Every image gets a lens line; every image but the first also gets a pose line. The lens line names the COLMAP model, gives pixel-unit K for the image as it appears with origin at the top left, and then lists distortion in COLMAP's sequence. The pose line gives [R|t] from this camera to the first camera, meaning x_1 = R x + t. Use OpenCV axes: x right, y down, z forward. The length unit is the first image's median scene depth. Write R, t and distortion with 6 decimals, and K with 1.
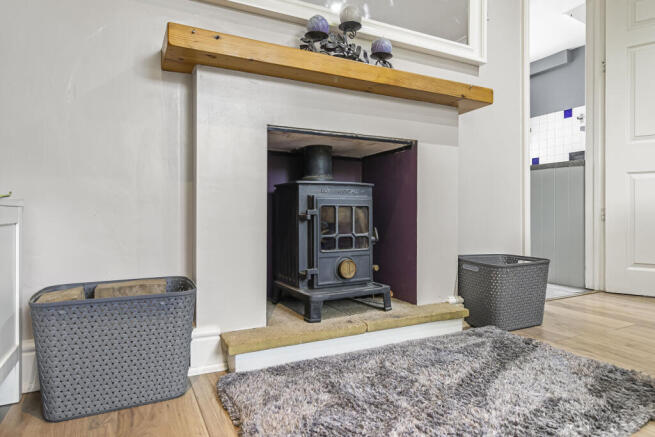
lens RADIAL K [[391.8, 0, 327.4], [0, 391.8, 215.5], [0, 0, 1]] dist [-0.000971, -0.001546]
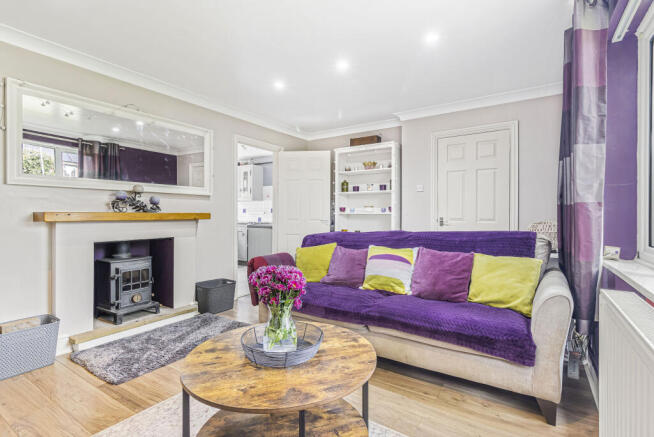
lens RADIAL K [[309.6, 0, 332.1], [0, 309.6, 217.9], [0, 0, 1]] dist [-0.001496, -0.002401]
pose [[0.857953, 0.000648, 0.513728, 0.106118], [-0.001818, 0.999997, 0.001774, -0.350044], [-0.513725, -0.002456, 0.857952, -1.175008]]
